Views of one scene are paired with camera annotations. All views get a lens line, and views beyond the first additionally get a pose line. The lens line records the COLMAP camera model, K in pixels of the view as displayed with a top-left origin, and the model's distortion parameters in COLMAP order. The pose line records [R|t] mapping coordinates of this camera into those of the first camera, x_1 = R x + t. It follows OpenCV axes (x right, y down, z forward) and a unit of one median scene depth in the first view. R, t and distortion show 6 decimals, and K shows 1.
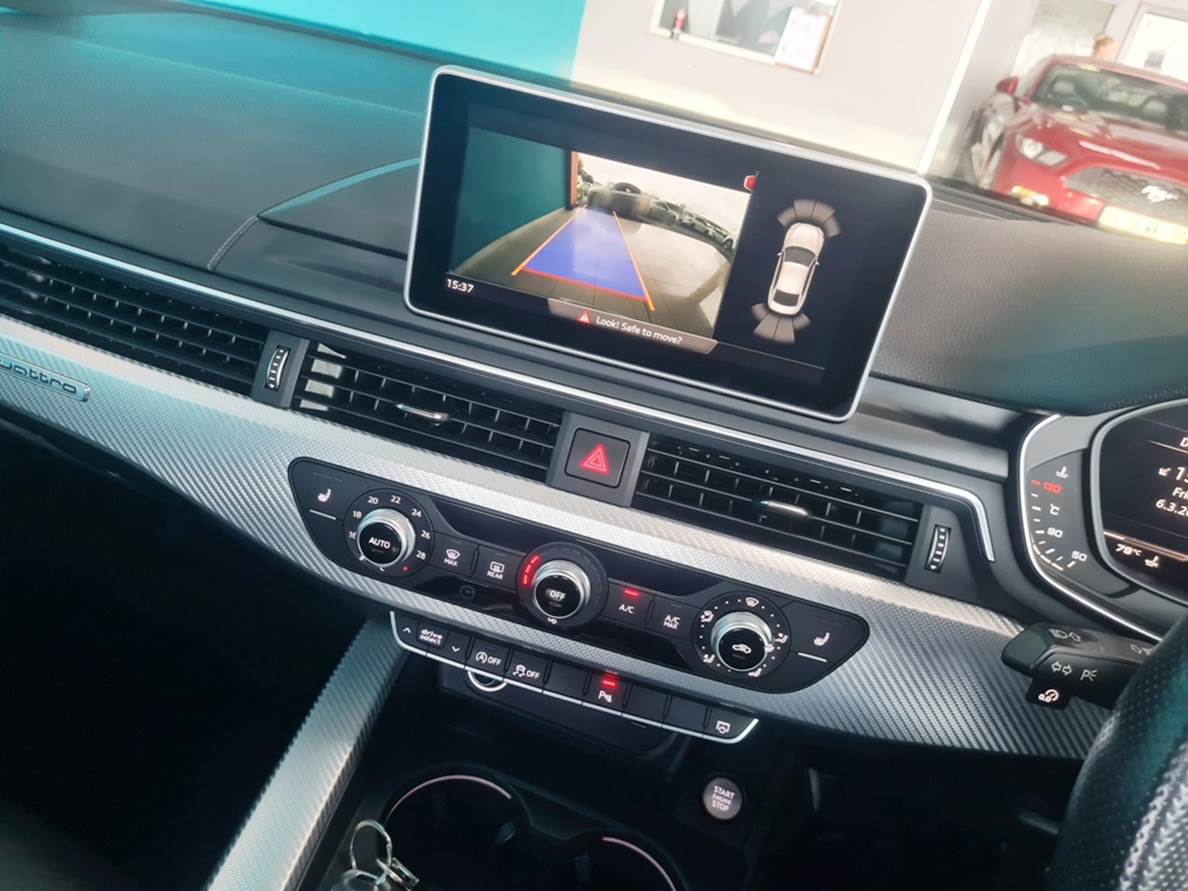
lens RADIAL K [[926.6, 0, 594.0], [0, 926.6, 445.5], [0, 0, 1]] dist [0.018853, -0.001055]
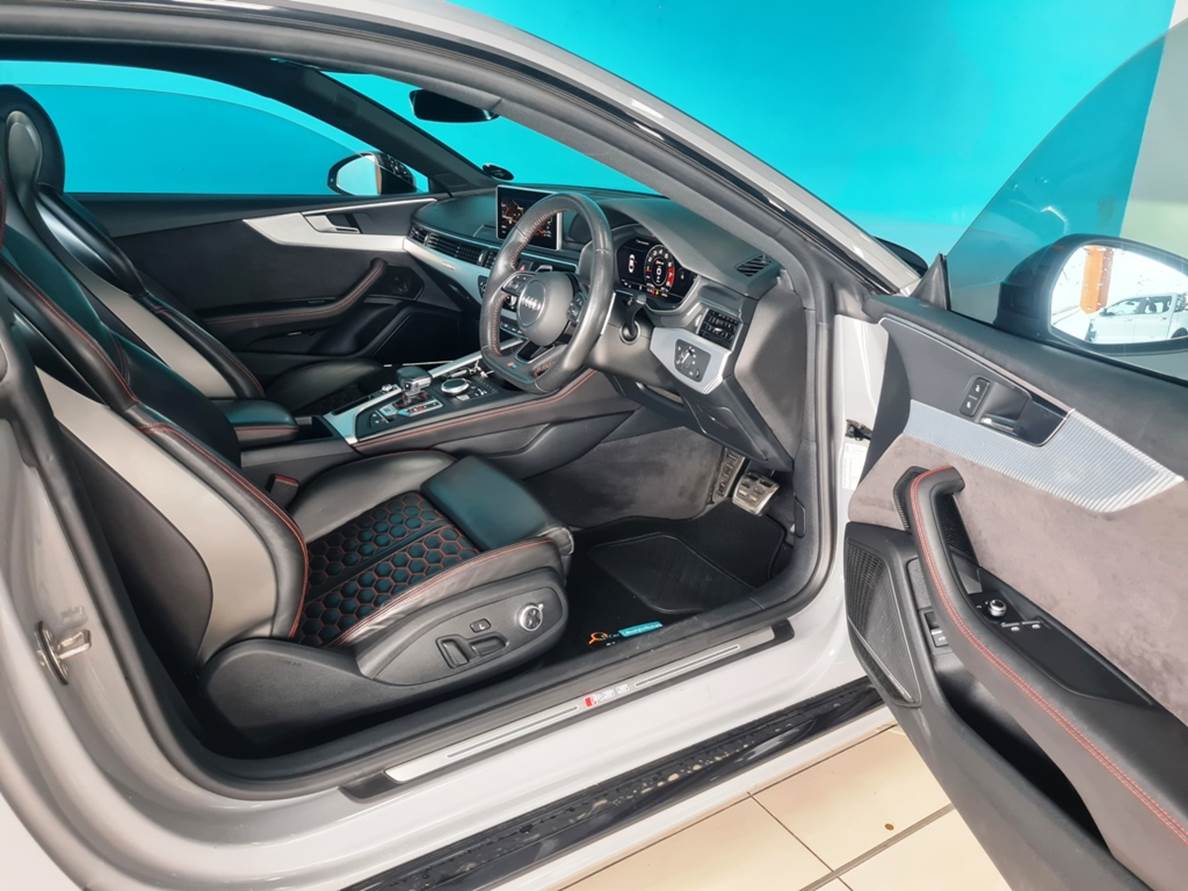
lens RADIAL K [[914.6, 0, 595.5], [0, 914.6, 457.5], [0, 0, 1]] dist [0.040793, -0.038641]
pose [[0.743806, 0.049072, -0.666592, 3.099648], [-0.165648, 0.979723, -0.112711, 1.284831], [0.647544, 0.194255, 0.736852, -1.720699]]
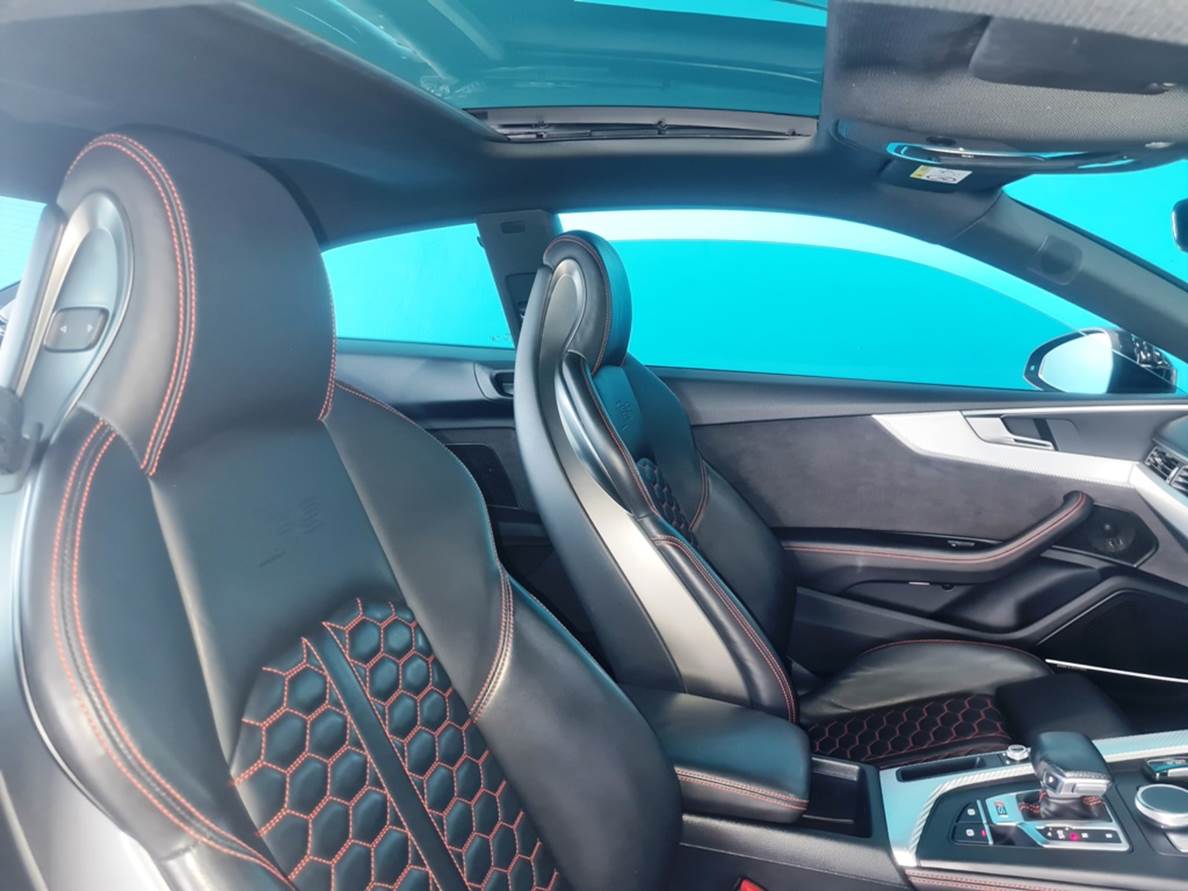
lens RADIAL K [[899.6, 0, 592.6], [0, 899.6, 450.7], [0, 0, 1]] dist [0.052650, -0.045323]
pose [[0.078903, -0.029428, -0.996448, 1.657634], [-0.438207, 0.896789, -0.061184, 0.588534], [0.895404, 0.441478, 0.057864, -0.644203]]
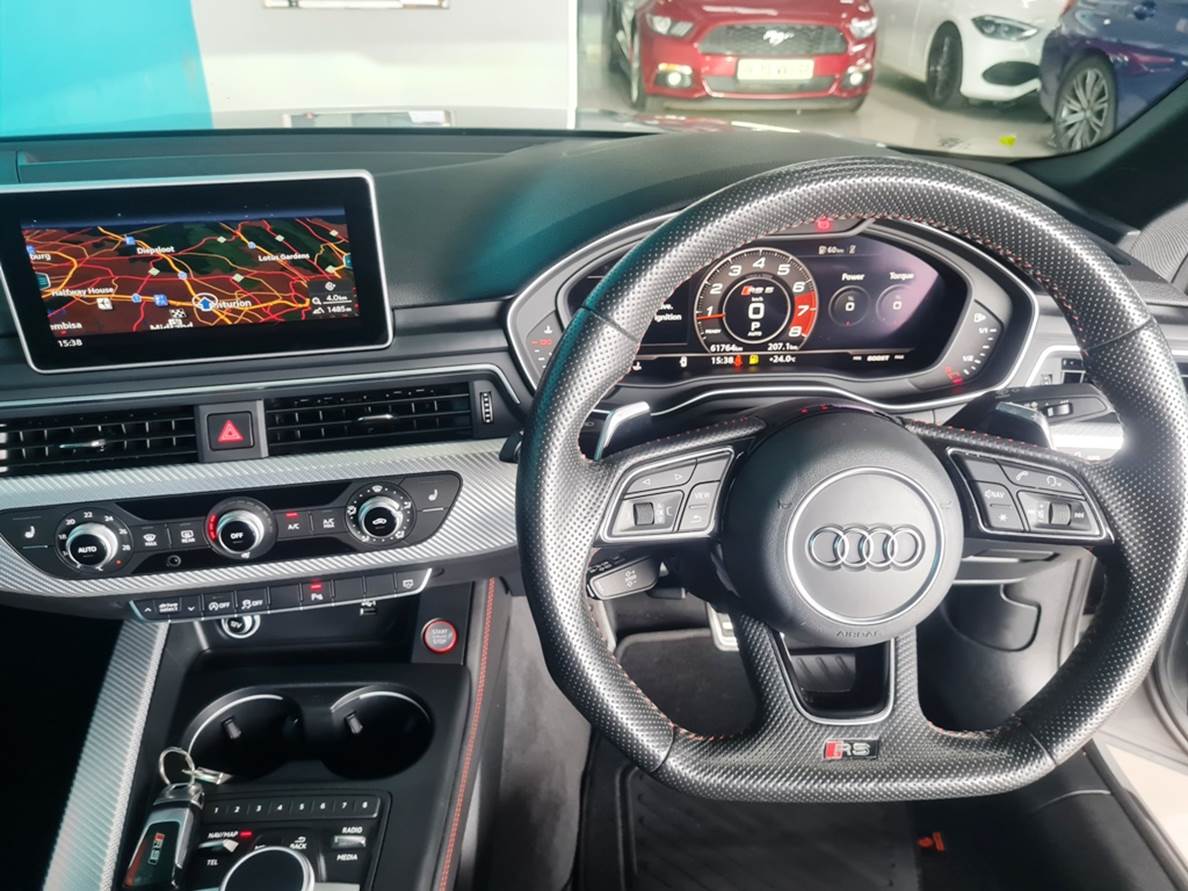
lens RADIAL K [[914.6, 0, 595.5], [0, 914.6, 457.5], [0, 0, 1]] dist [0.040793, -0.038641]
pose [[0.913547, -0.353155, 0.201779, 0.204578], [0.337520, 0.935053, 0.108427, 0.083813], [-0.226965, -0.030949, 0.973411, -0.419158]]
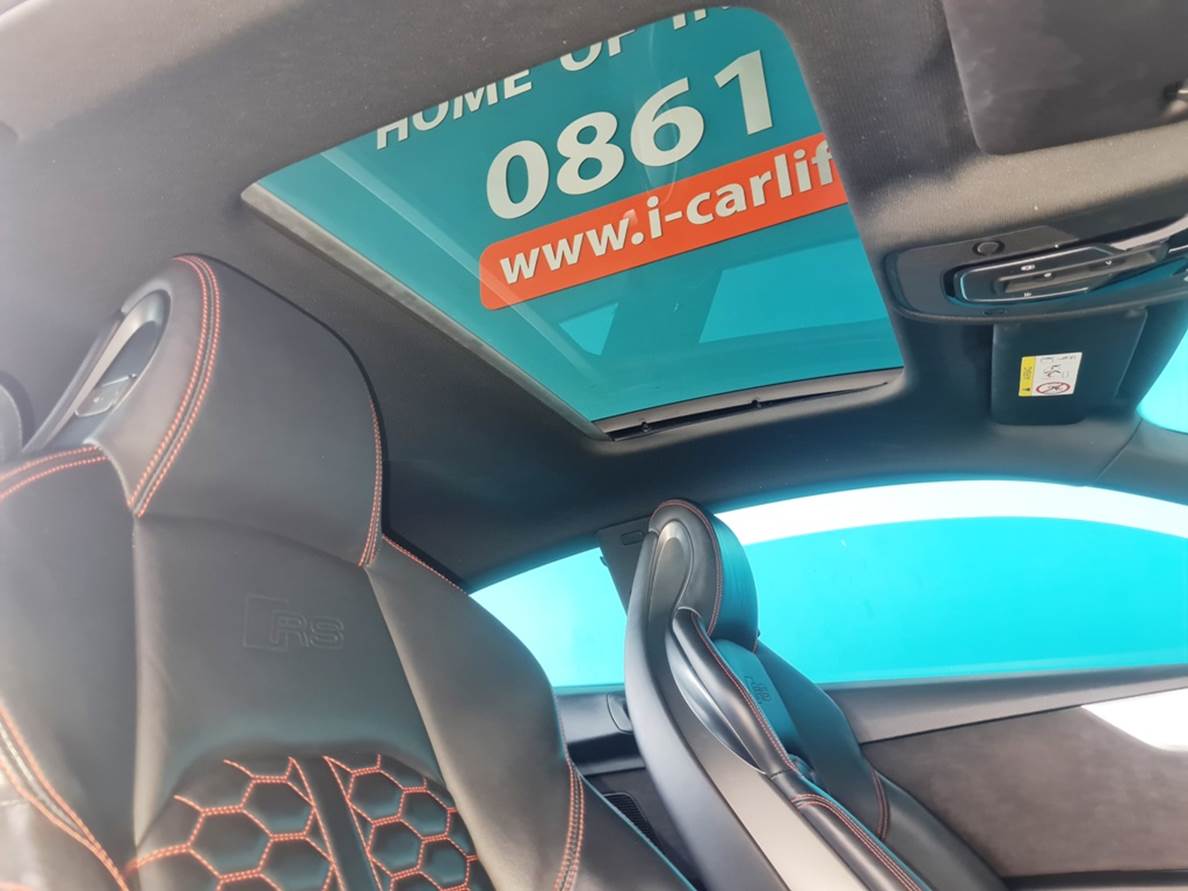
lens RADIAL K [[903.3, 0, 589.6], [0, 903.3, 440.2], [0, 0, 1]] dist [0.057822, -0.051134]
pose [[-0.141448, -0.519117, -0.842918, 1.370126], [-0.410859, 0.805466, -0.427106, 0.966622], [0.900659, 0.285907, -0.327216, -0.238303]]
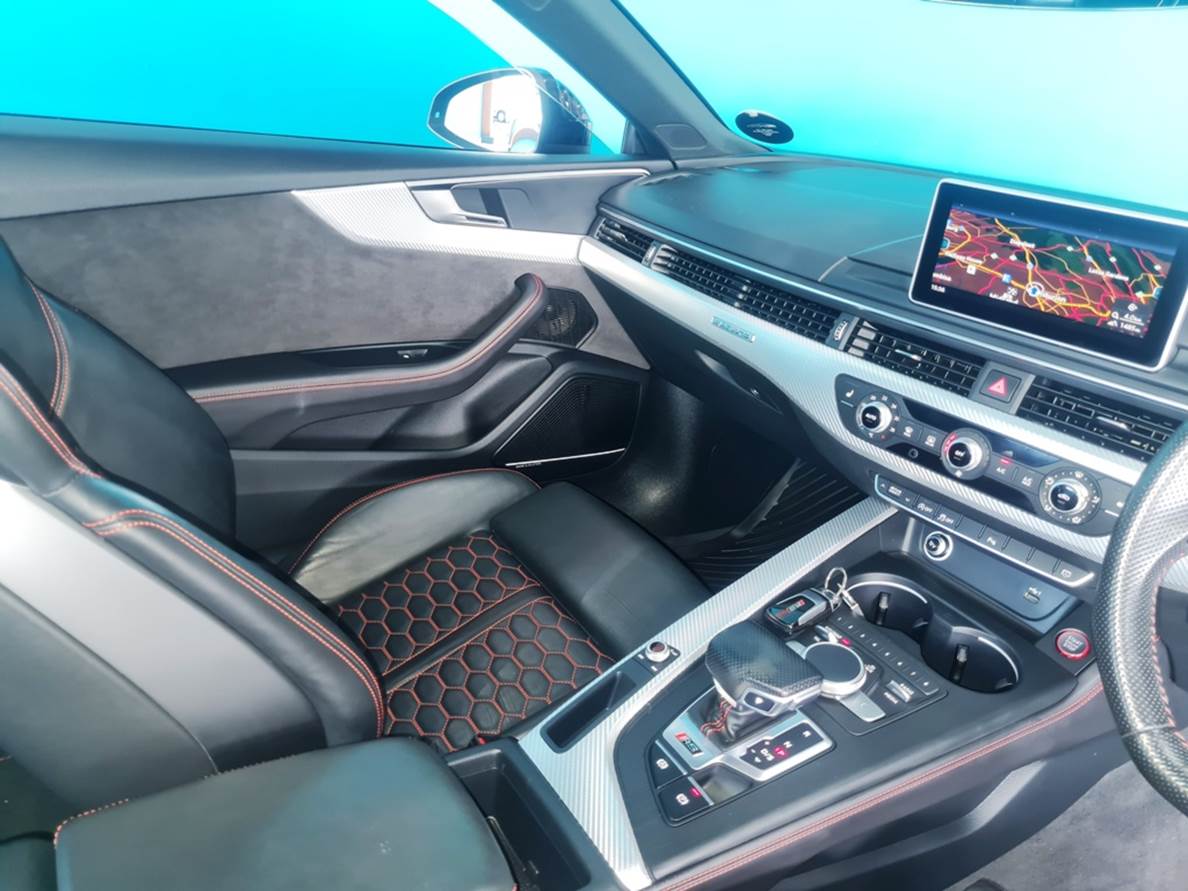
lens RADIAL K [[903.3, 0, 589.6], [0, 903.3, 440.2], [0, 0, 1]] dist [0.057822, -0.051134]
pose [[0.774106, 0.133286, -0.618866, 0.491779], [-0.225421, 0.971543, -0.072725, 0.420428], [0.591562, 0.195802, 0.782122, -0.818563]]
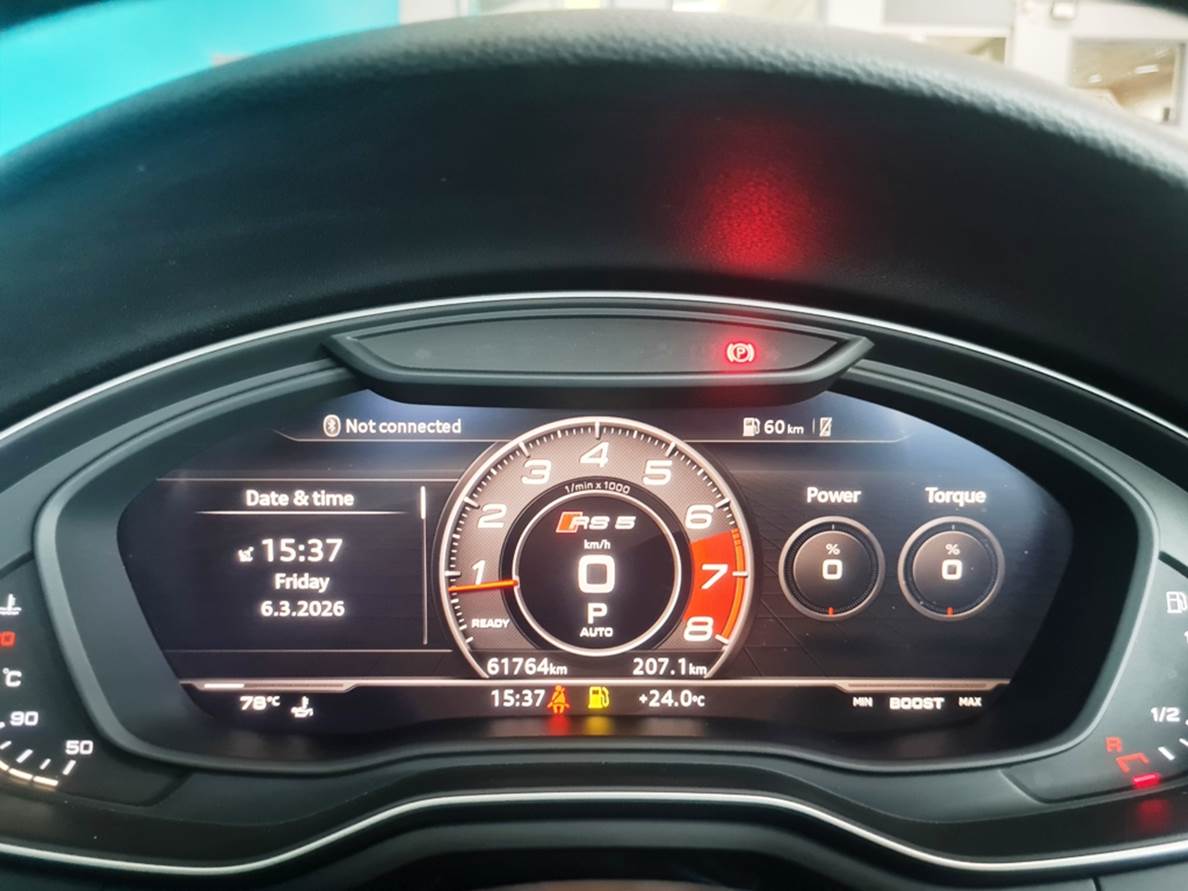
lens RADIAL K [[927.0, 0, 594.0], [0, 927.0, 445.5], [0, 0, 1]] dist [0.001338, -0.004154]
pose [[0.931010, -0.251574, 0.264445, 0.687948], [0.314021, 0.921382, -0.229012, 0.170951], [-0.186041, 0.296254, 0.936815, 0.389591]]
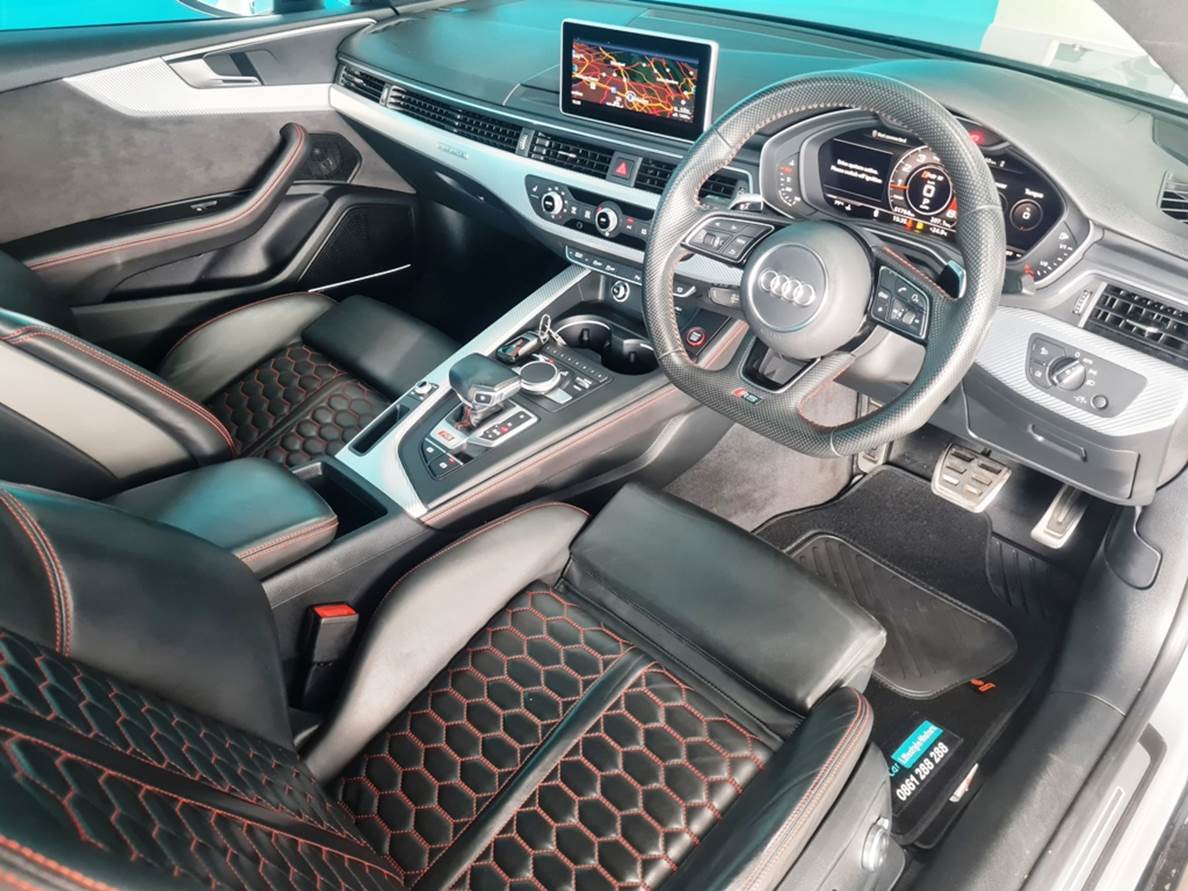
lens RADIAL K [[899.6, 0, 592.6], [0, 899.6, 450.7], [0, 0, 1]] dist [0.052650, -0.045323]
pose [[0.880372, 0.098880, -0.463861, 1.183971], [-0.059990, 0.993386, 0.097902, 0.558168], [0.470474, -0.058363, 0.880482, -1.321194]]
